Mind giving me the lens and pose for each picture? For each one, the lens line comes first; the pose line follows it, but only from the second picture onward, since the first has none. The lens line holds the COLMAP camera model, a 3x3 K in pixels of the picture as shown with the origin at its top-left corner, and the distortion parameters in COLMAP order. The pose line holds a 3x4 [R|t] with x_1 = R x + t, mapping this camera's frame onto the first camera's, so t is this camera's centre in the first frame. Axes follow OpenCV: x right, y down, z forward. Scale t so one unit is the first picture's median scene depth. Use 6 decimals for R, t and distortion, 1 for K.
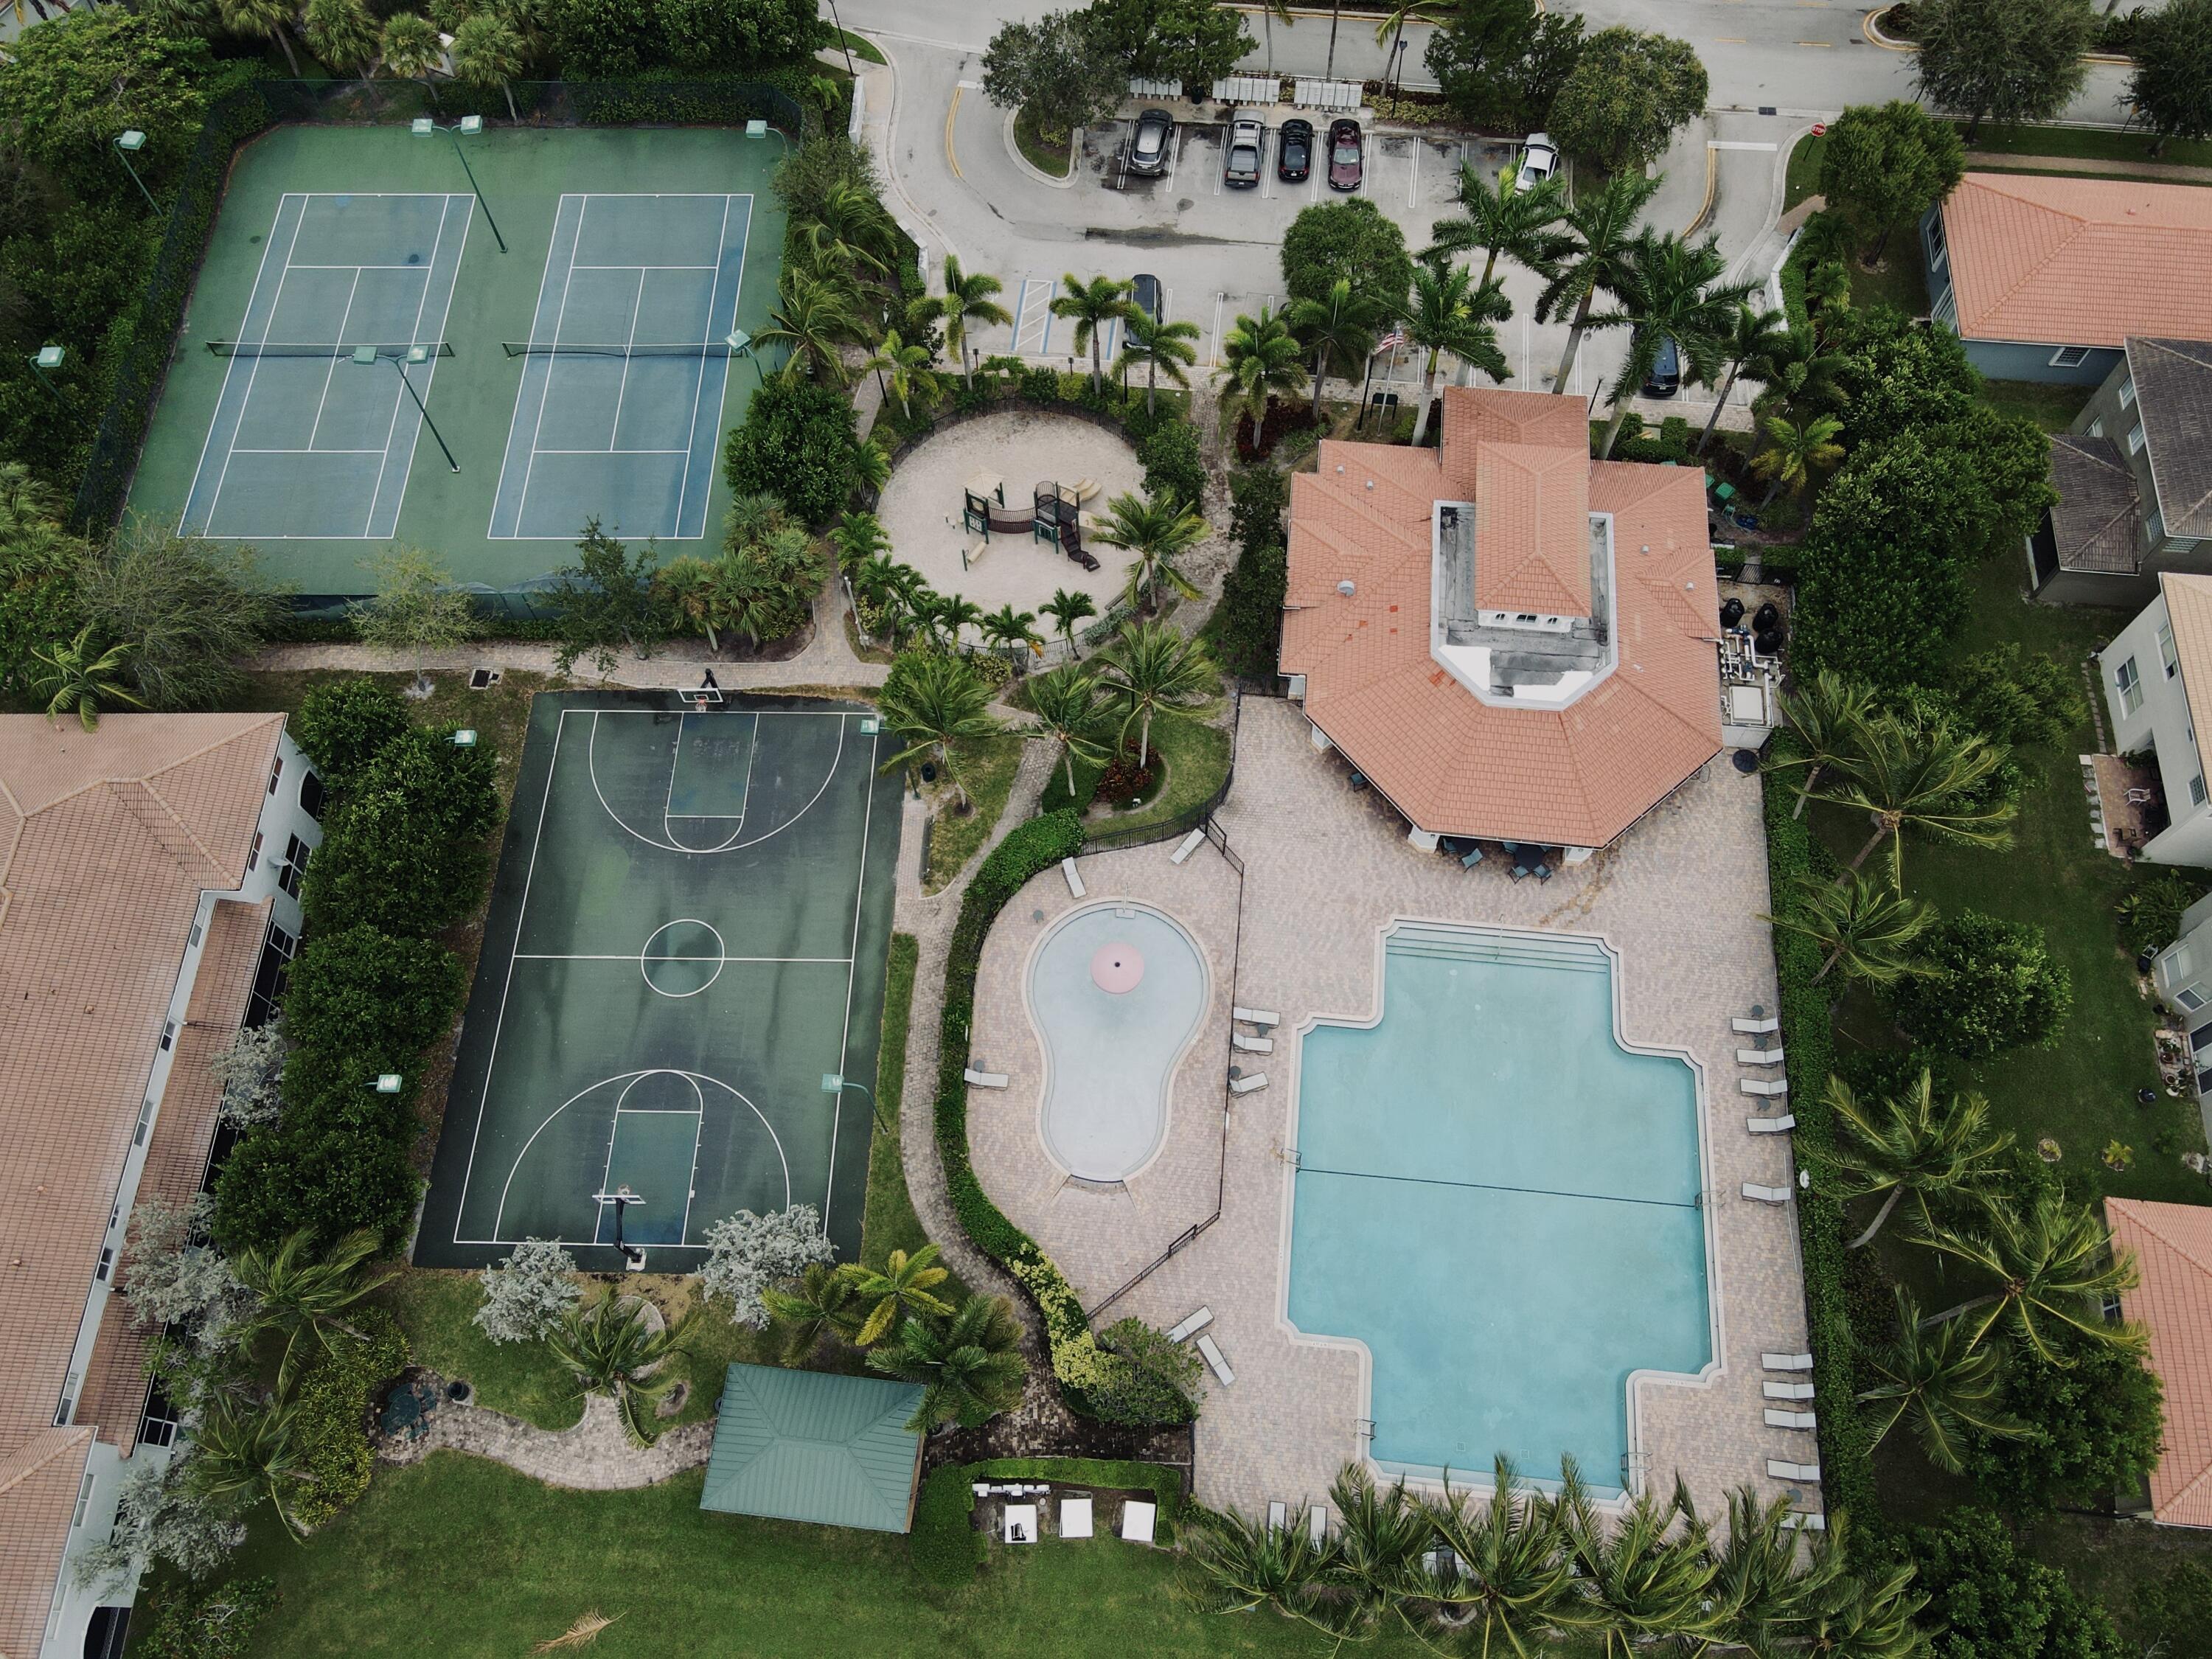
lens RADIAL K [[1629.5, 0, 1099.4], [0, 1629.5, 821.9], [0, 0, 1]] dist [0.015653, 0.001196]
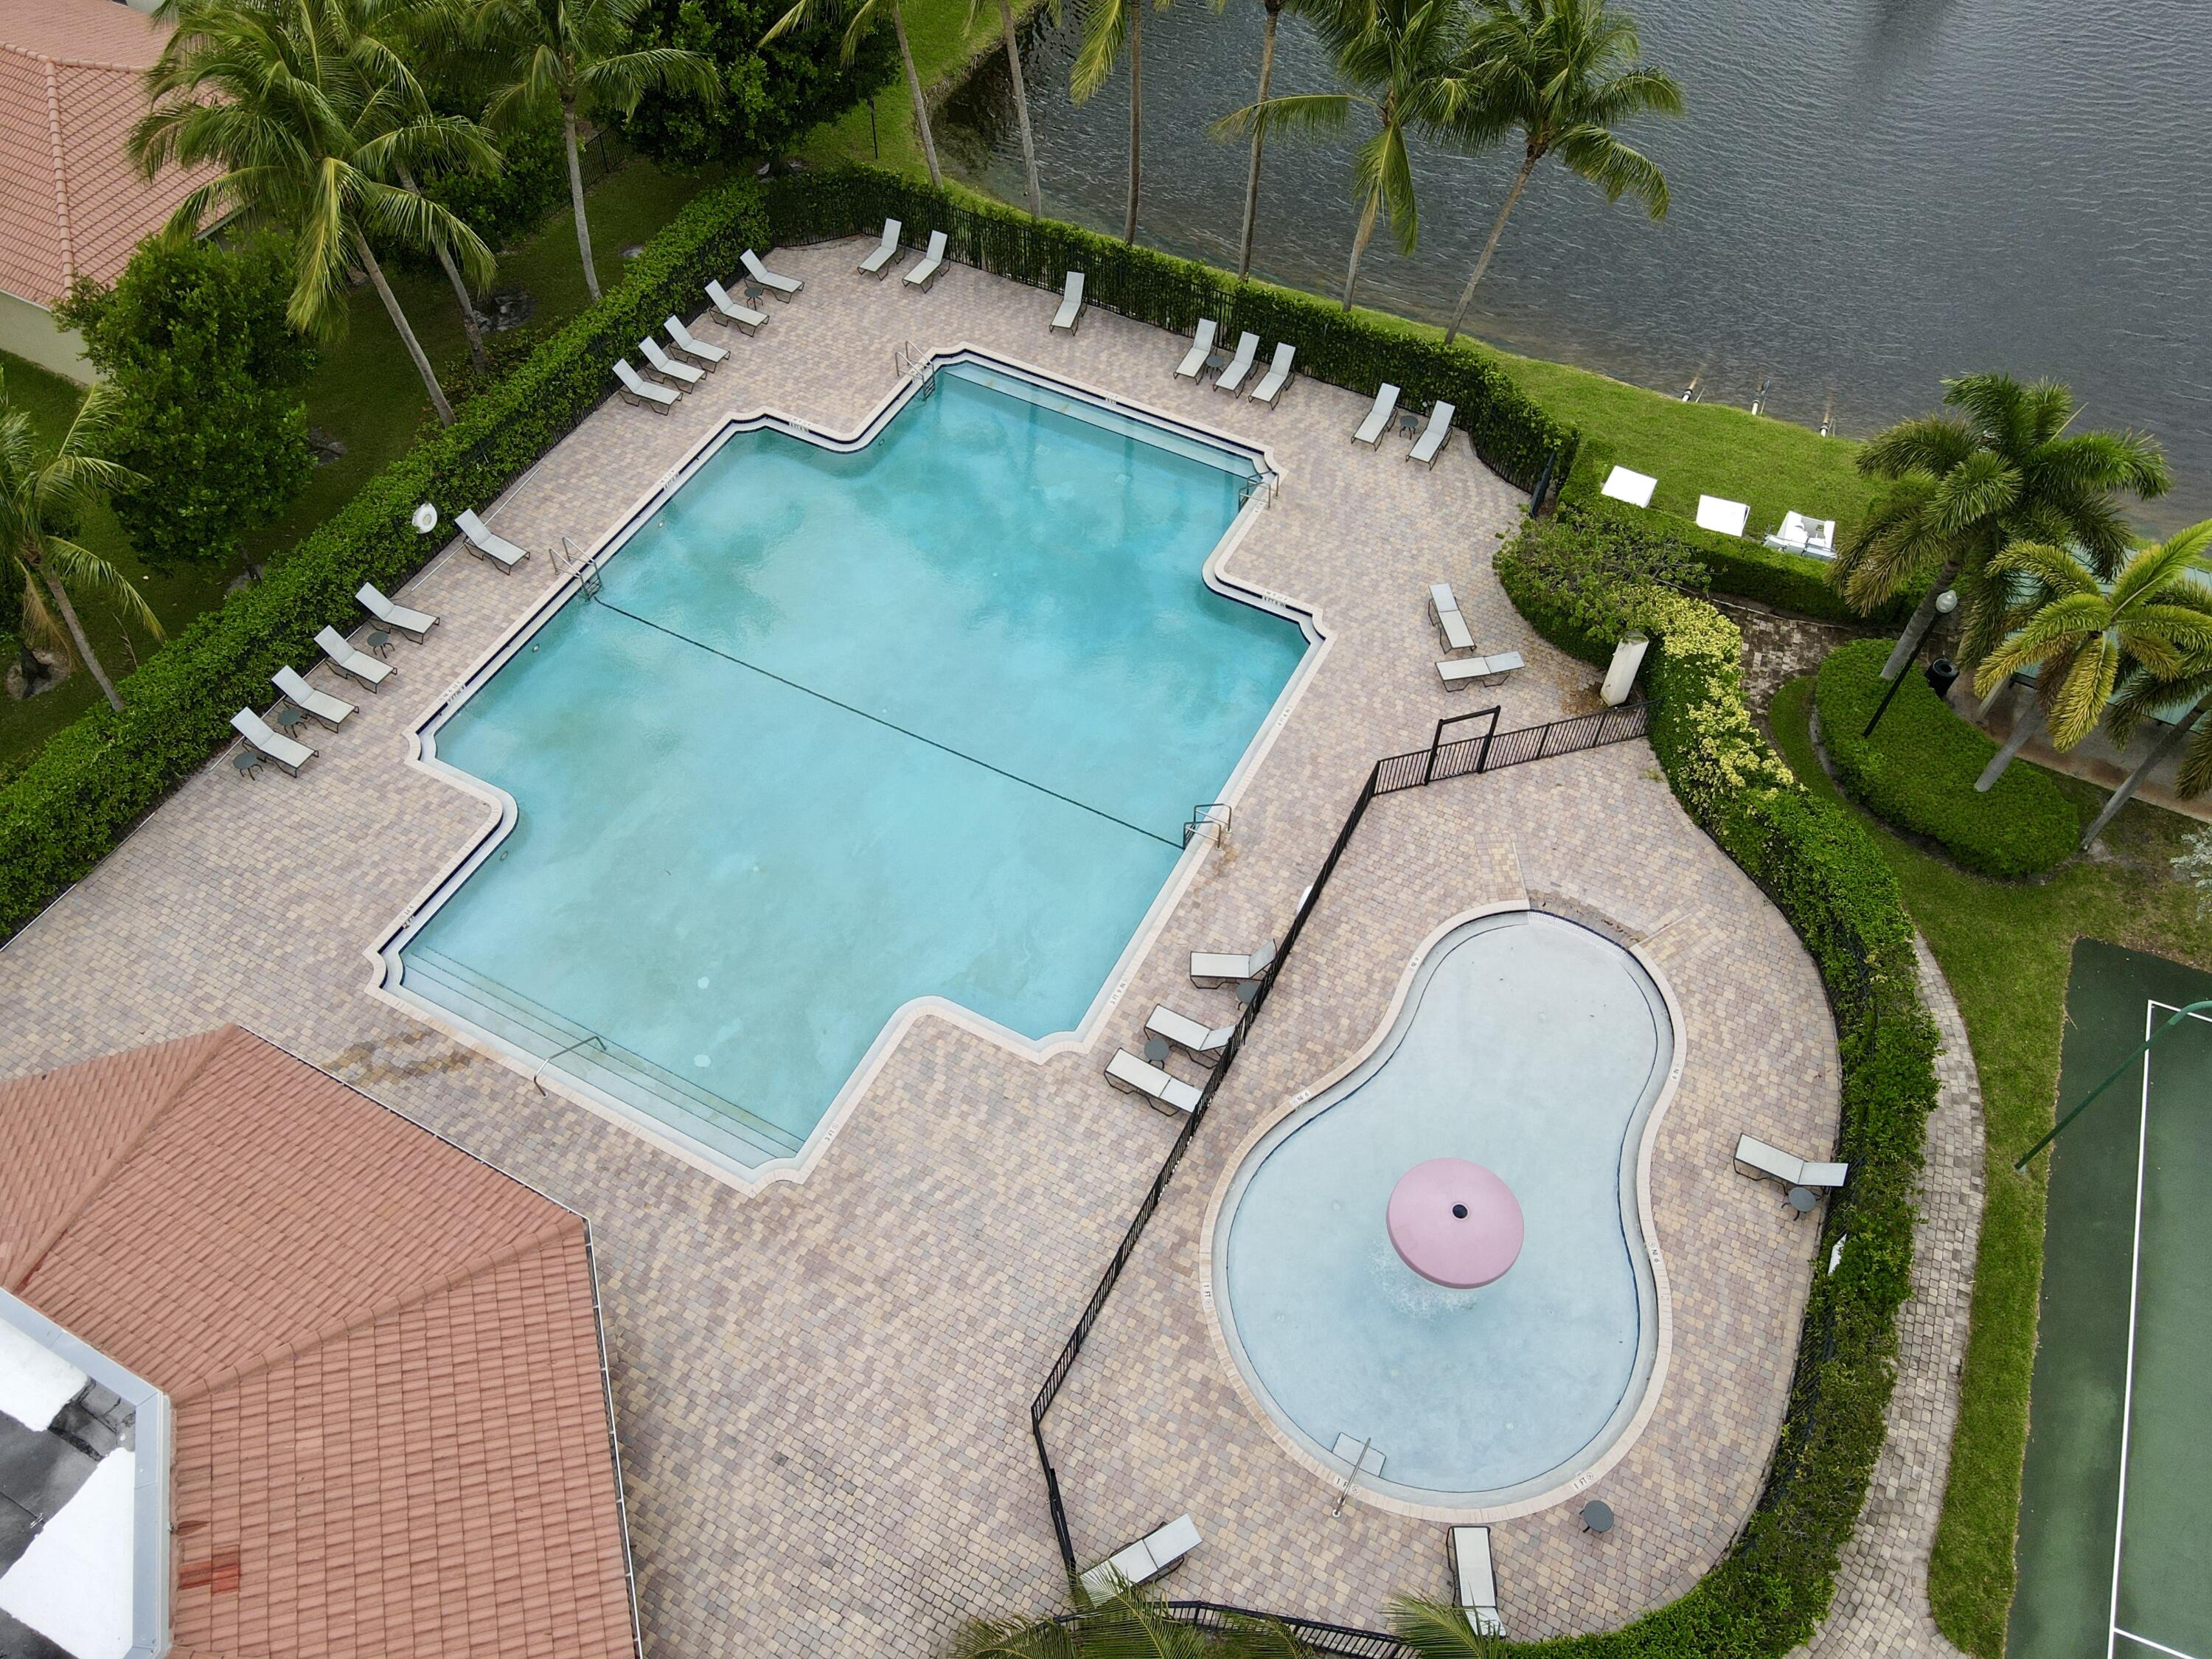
lens RADIAL K [[1629.5, 0, 1099.4], [0, 1629.5, 821.9], [0, 0, 1]] dist [0.015653, 0.001196]
pose [[-0.929714, -0.287152, 0.230597, 0.023966], [0.335069, -0.399676, 0.853222, -0.206218], [-0.152840, 0.870519, 0.467800, 0.625445]]
